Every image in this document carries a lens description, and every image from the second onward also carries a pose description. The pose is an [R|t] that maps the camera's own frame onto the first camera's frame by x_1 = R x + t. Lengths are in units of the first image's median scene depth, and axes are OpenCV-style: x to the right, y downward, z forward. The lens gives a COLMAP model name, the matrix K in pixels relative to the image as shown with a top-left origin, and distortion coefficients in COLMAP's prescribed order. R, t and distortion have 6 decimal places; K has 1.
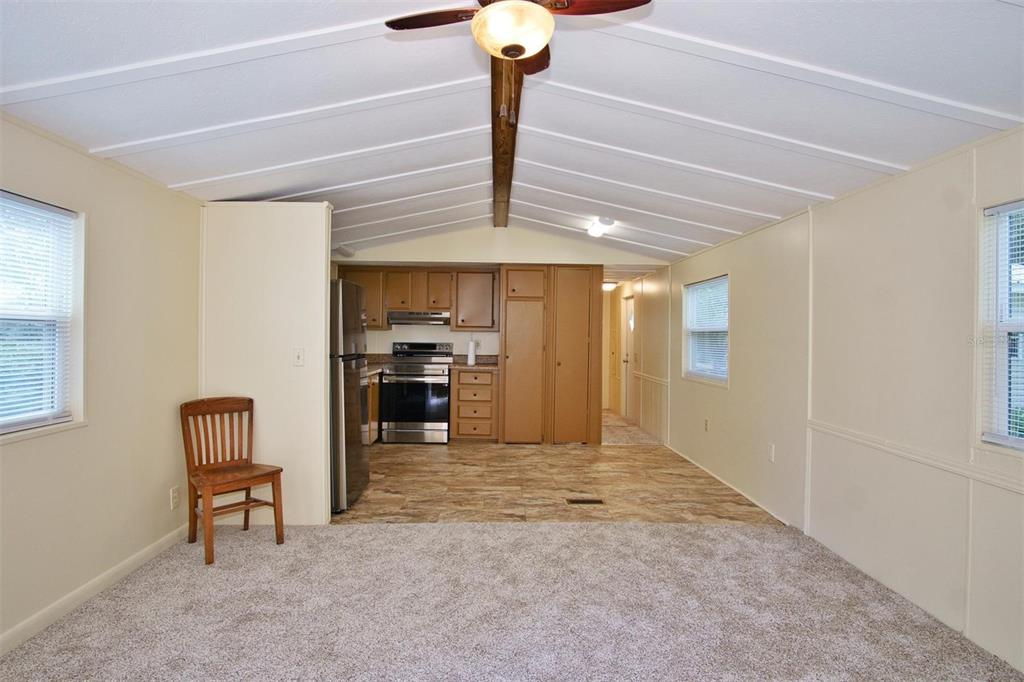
lens RADIAL K [[556.3, 0, 511.1], [0, 556.3, 337.6], [0, 0, 1]] dist [-0.024305, 0.000309]
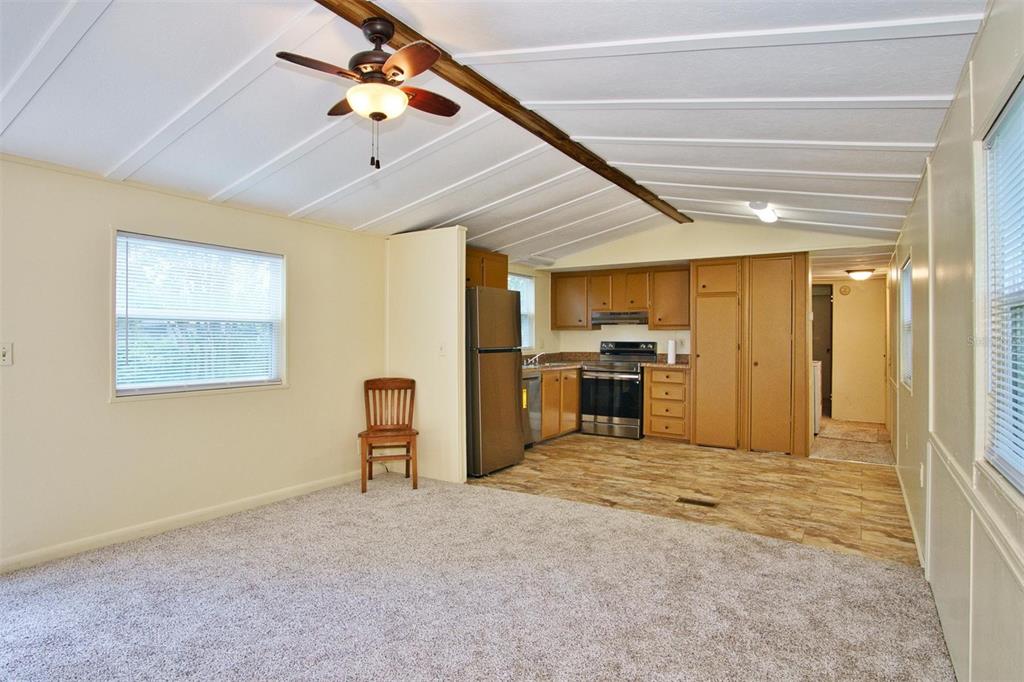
lens RADIAL K [[556.3, 0, 498.1], [0, 556.3, 339.0], [0, 0, 1]] dist [-0.024305, 0.000309]
pose [[0.822439, -0.004360, -0.568837, 0.403206], [0.000950, 0.999980, -0.006290, 0.018185], [0.568853, 0.004633, 0.822426, 0.014117]]
